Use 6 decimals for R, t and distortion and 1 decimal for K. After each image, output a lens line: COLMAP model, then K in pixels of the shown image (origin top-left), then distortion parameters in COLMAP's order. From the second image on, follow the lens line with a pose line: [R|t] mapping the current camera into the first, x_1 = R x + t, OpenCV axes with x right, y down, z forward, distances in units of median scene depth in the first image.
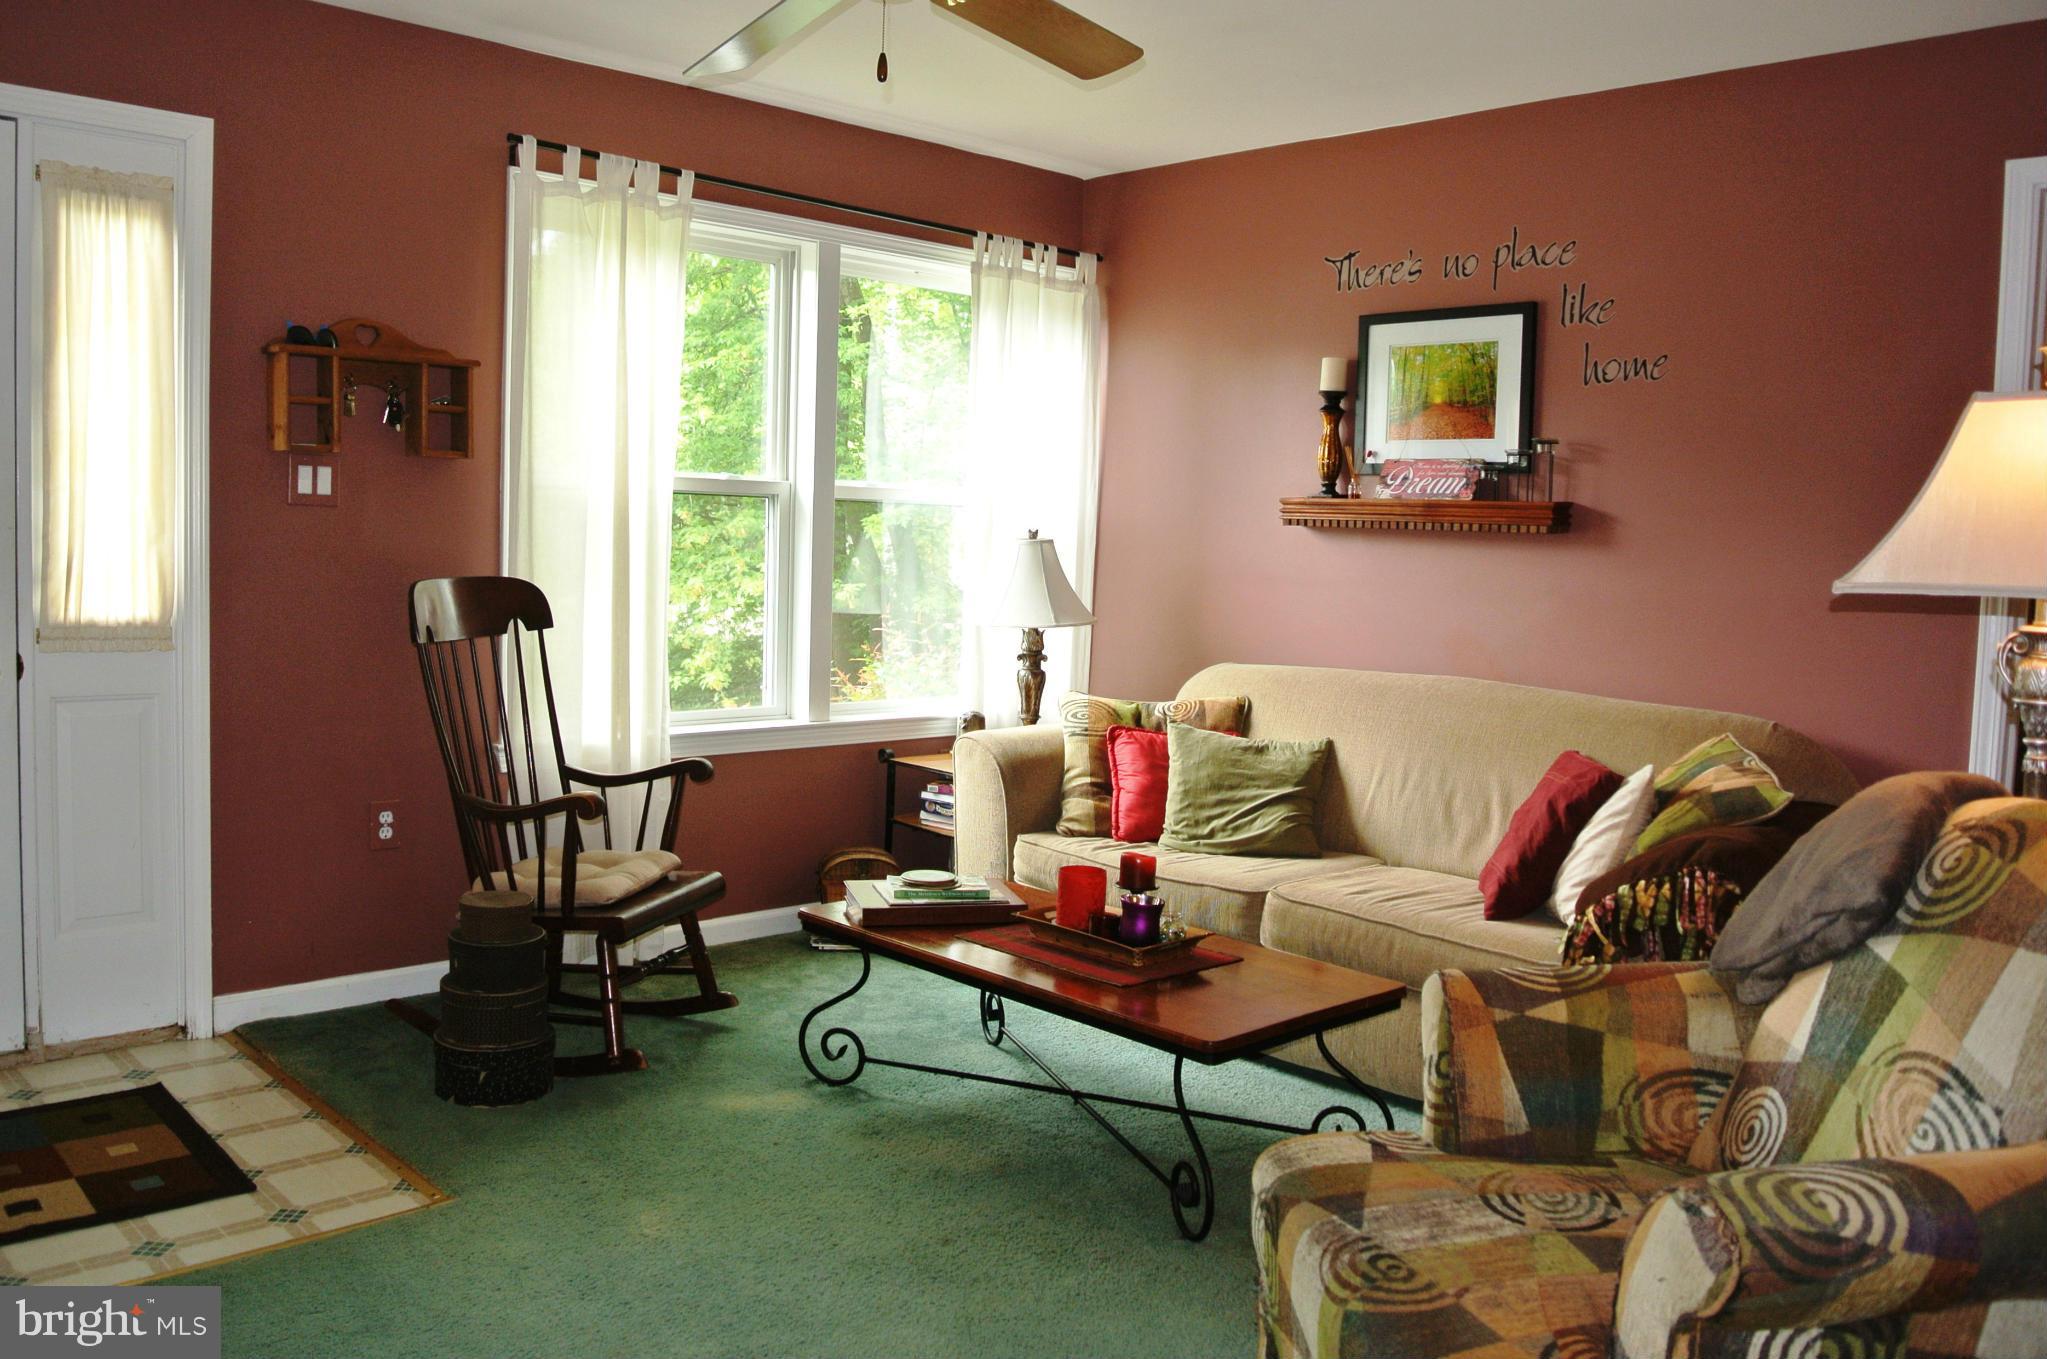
lens RADIAL K [[1764.0, 0, 1023.5], [0, 1764.0, 679.5], [0, 0, 1]] dist [-0.012330, -0.009345]
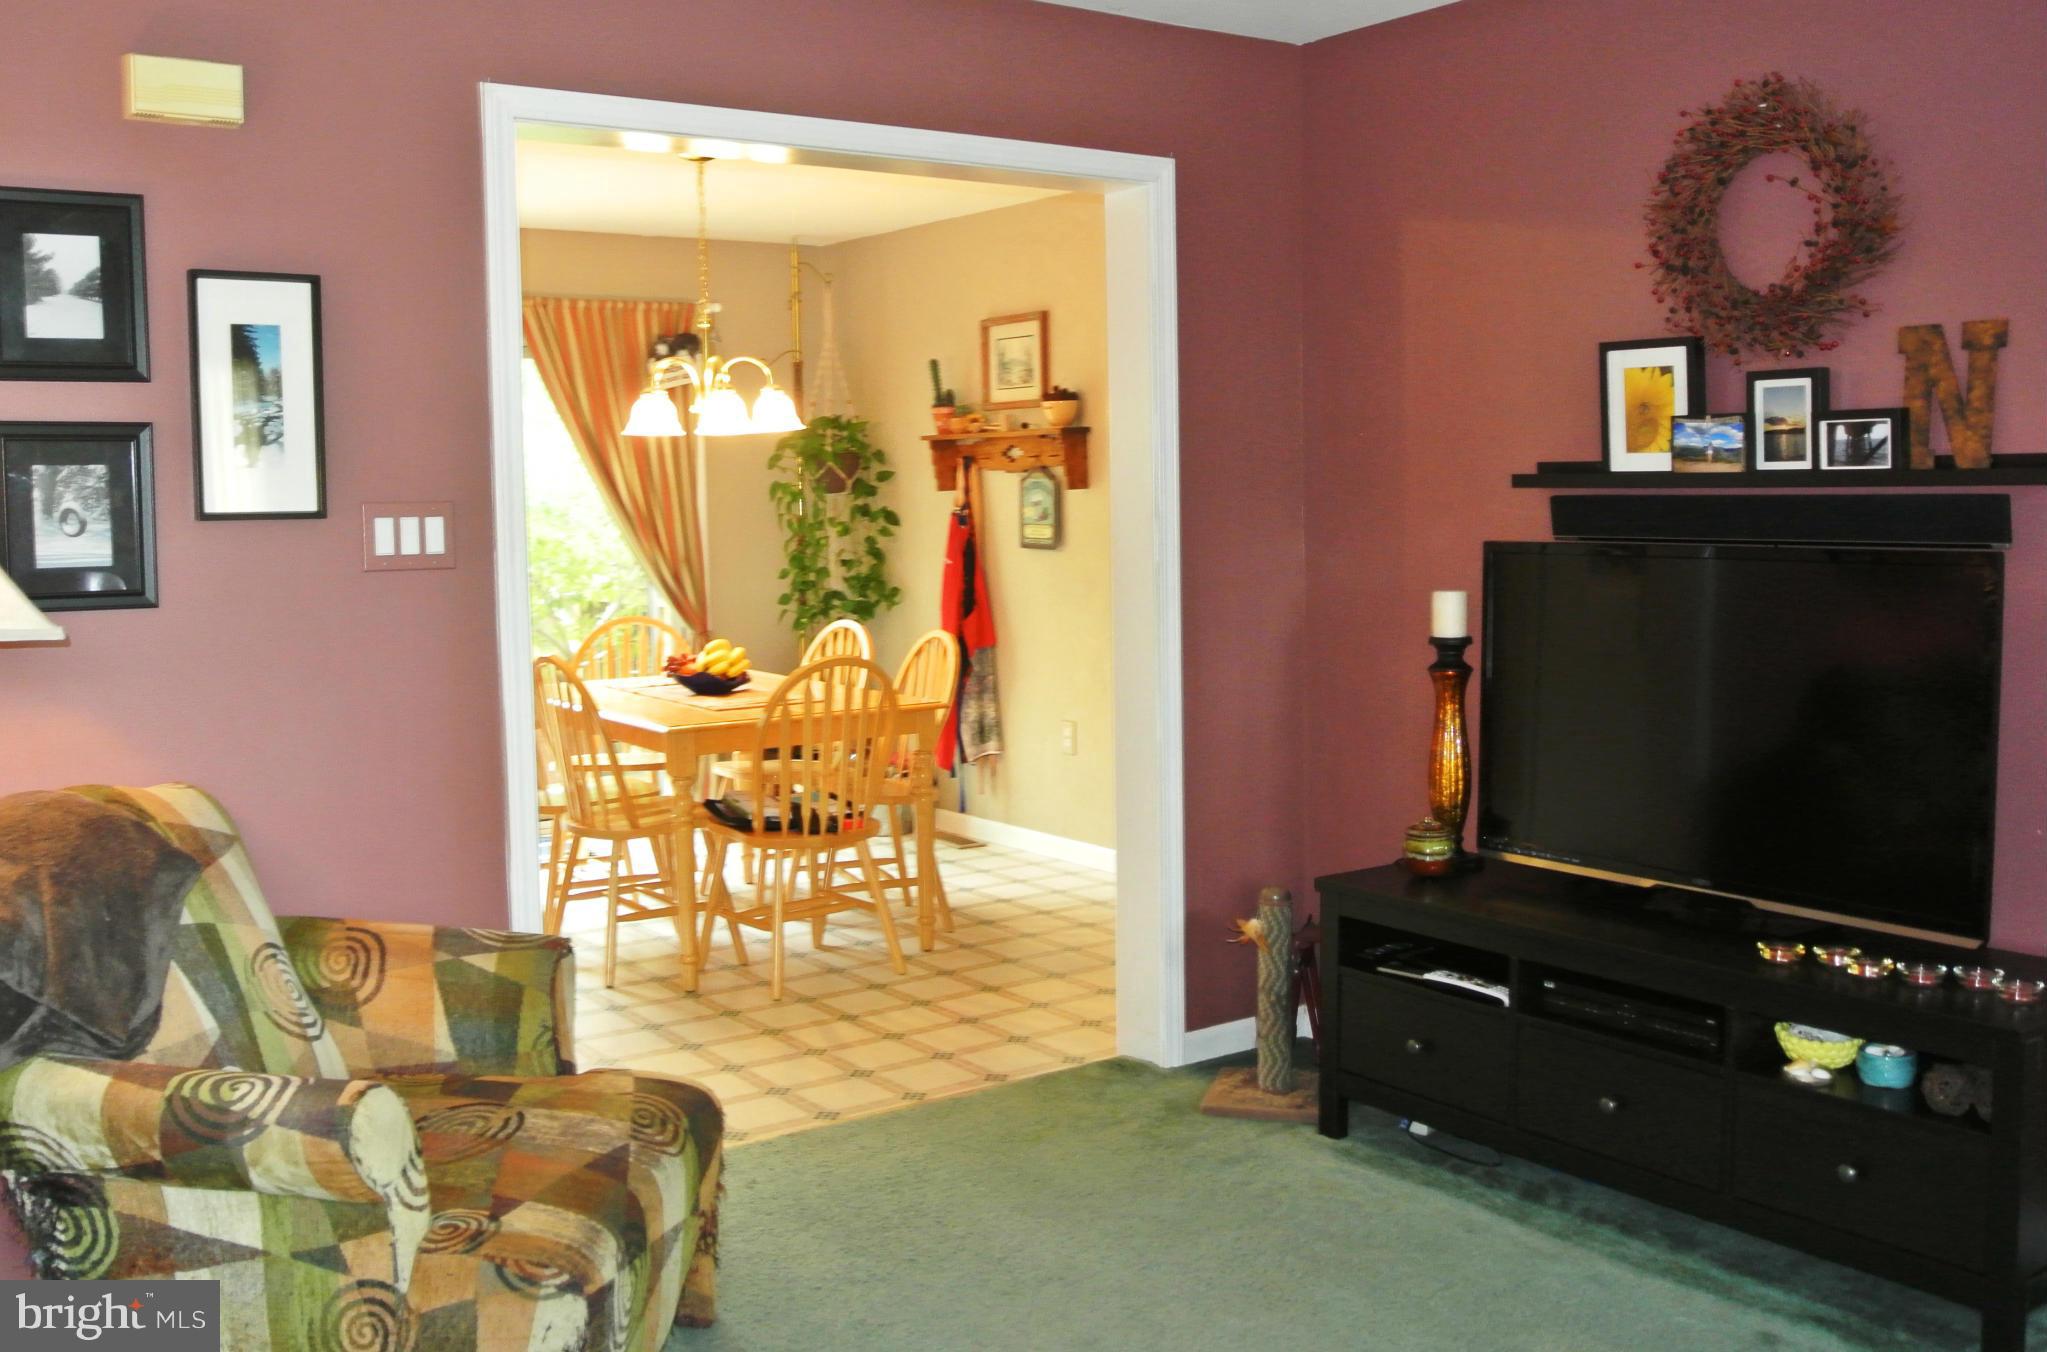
lens RADIAL K [[1966.4, 0, 1023.5], [0, 1966.4, 676.0], [0, 0, 1]] dist [-0.003730, -0.006177]
pose [[-0.991174, -0.024690, 0.130250, -0.141184], [-0.000603, 0.983333, 0.181811, -0.143840], [-0.132568, 0.180128, -0.974669, 1.256172]]
